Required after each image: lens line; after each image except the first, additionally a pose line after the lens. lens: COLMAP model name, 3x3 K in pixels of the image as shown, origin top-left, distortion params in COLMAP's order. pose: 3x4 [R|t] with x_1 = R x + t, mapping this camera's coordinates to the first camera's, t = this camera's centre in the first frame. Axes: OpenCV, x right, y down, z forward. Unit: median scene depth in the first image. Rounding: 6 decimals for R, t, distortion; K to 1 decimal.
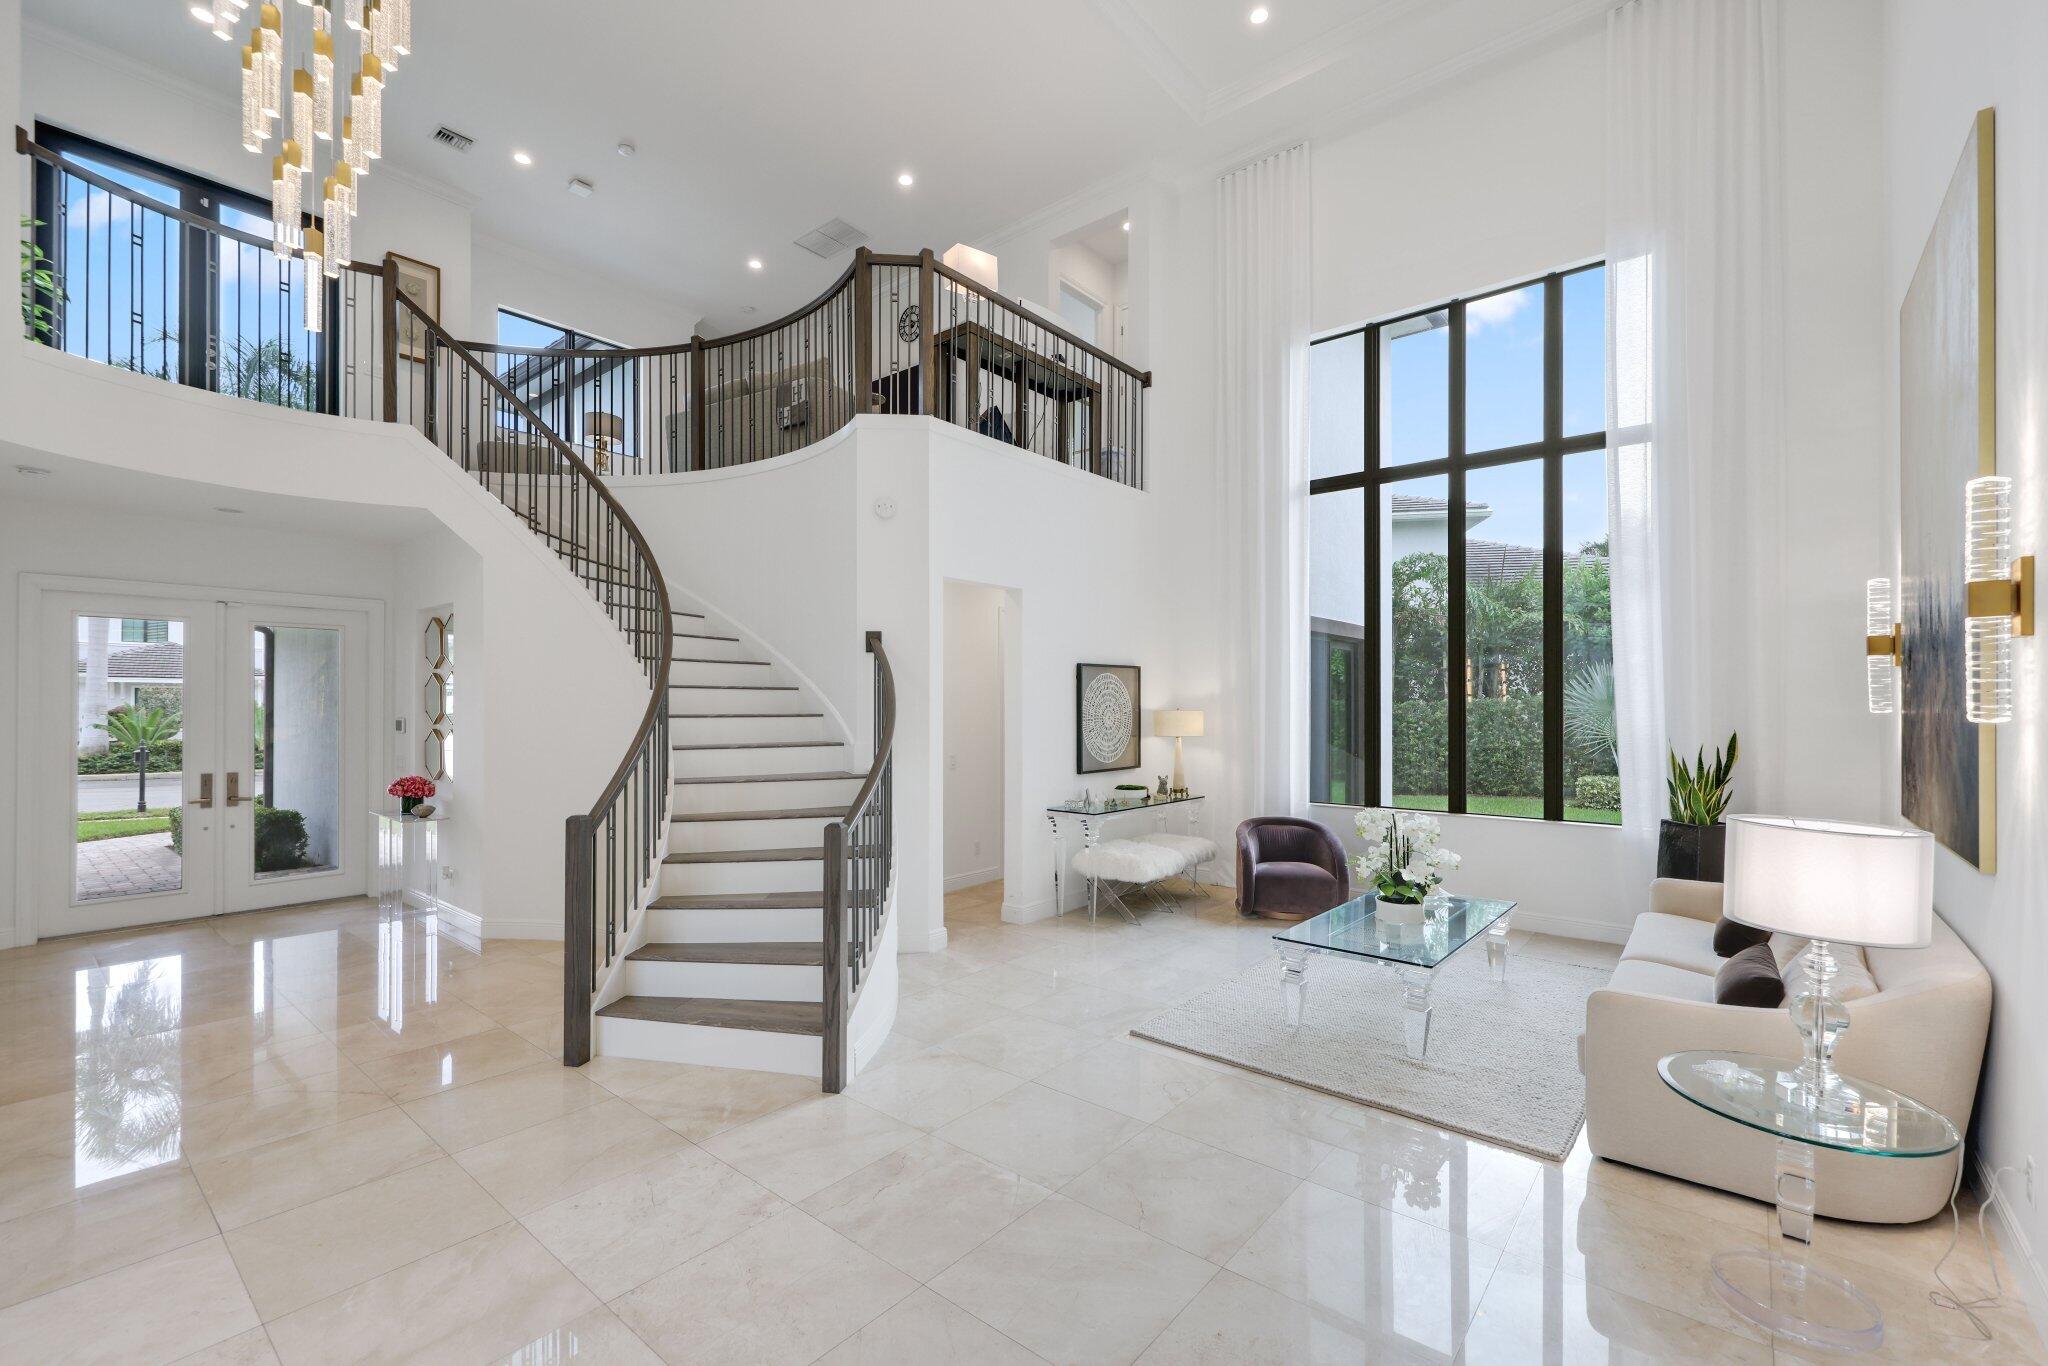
lens RADIAL K [[868.4, 0, 1024.7], [0, 868.4, 699.0], [0, 0, 1]] dist [0.008374, -0.000952]
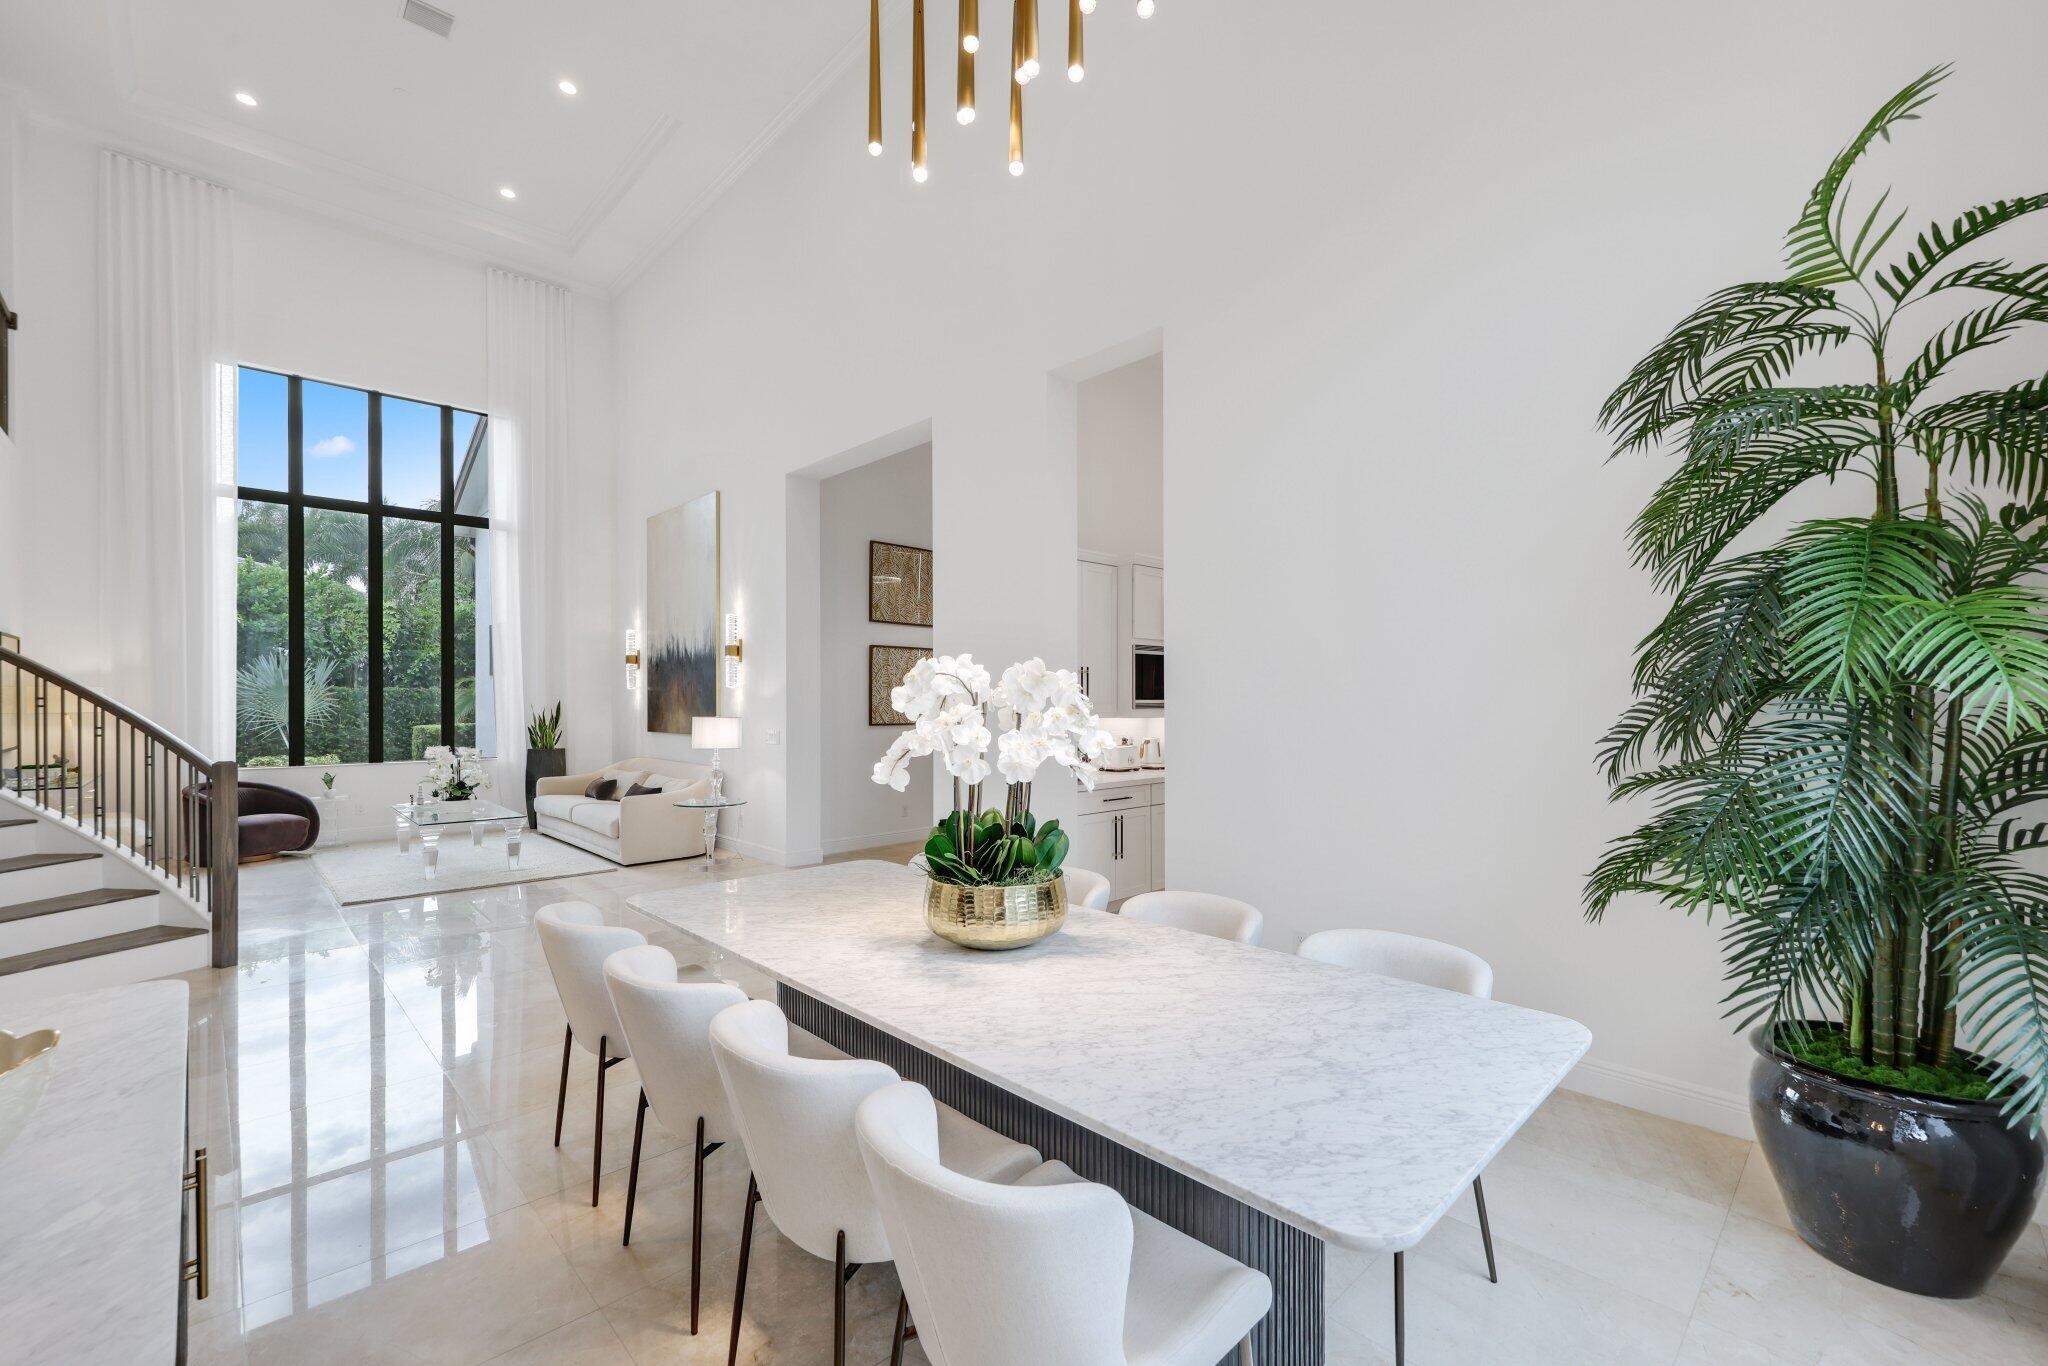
lens RADIAL K [[868.4, 0, 1030.0], [0, 868.4, 699.6], [0, 0, 1]] dist [0.008374, -0.000952]
pose [[0.111362, -0.000806, 0.993780, -0.731890], [-0.004448, 0.999989, 0.001309, 0.022558], [-0.993770, -0.004566, 0.111357, -0.175895]]
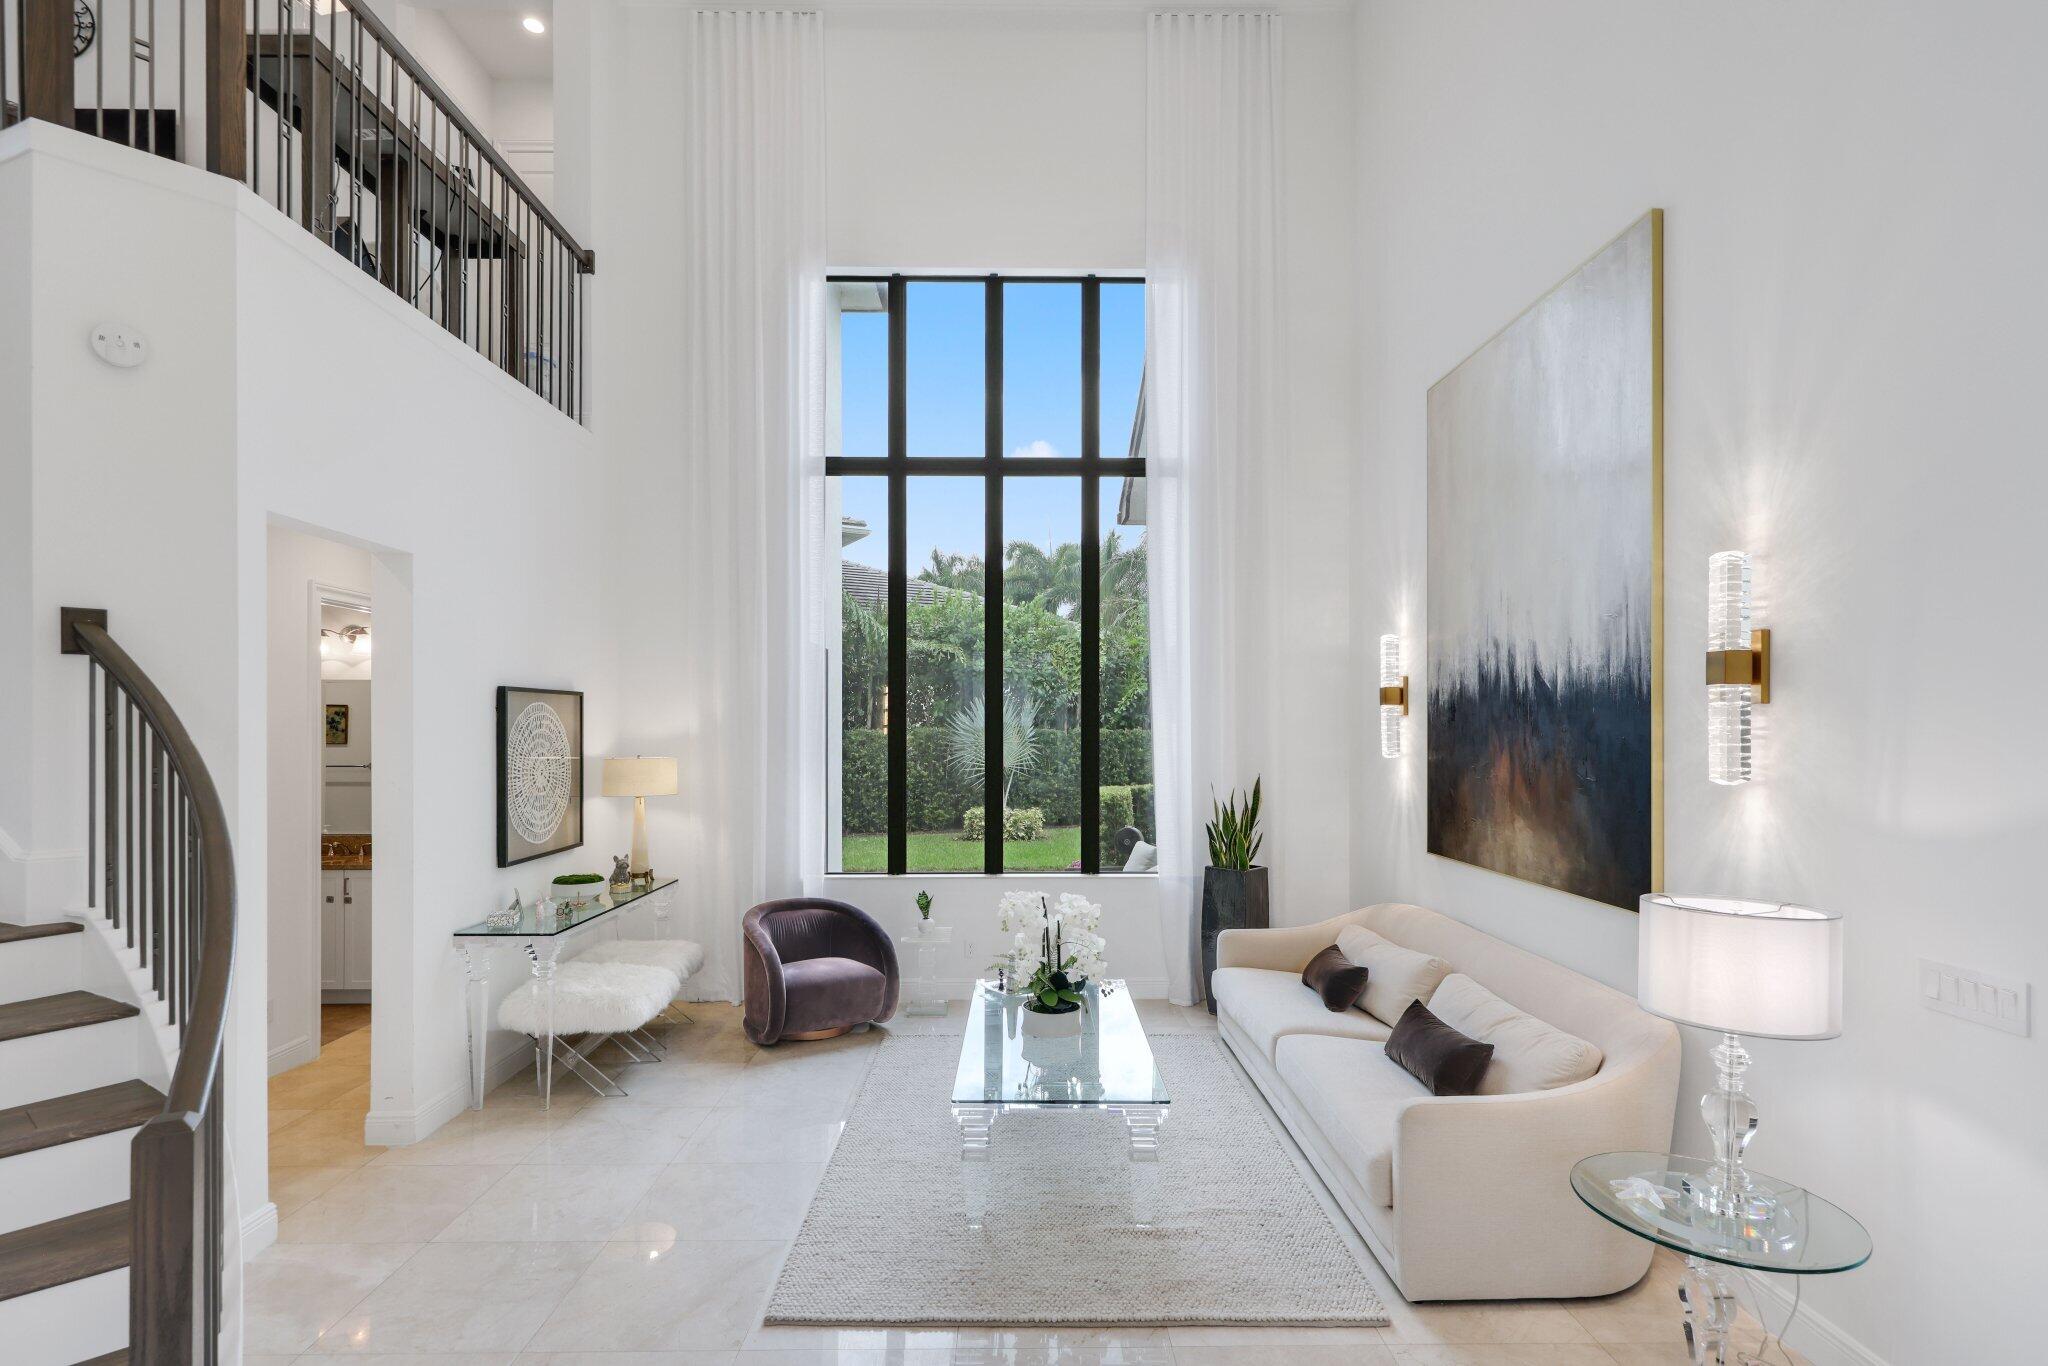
lens RADIAL K [[989.5, 0, 1019.7], [0, 989.5, 727.1], [0, 0, 1]] dist [-0.001886, -0.000984]
pose [[0.759257, 0.001749, 0.650788, -0.114580], [-0.003493, 0.999993, 0.001388, -0.014356], [-0.650781, -0.003327, 0.759258, 0.233393]]
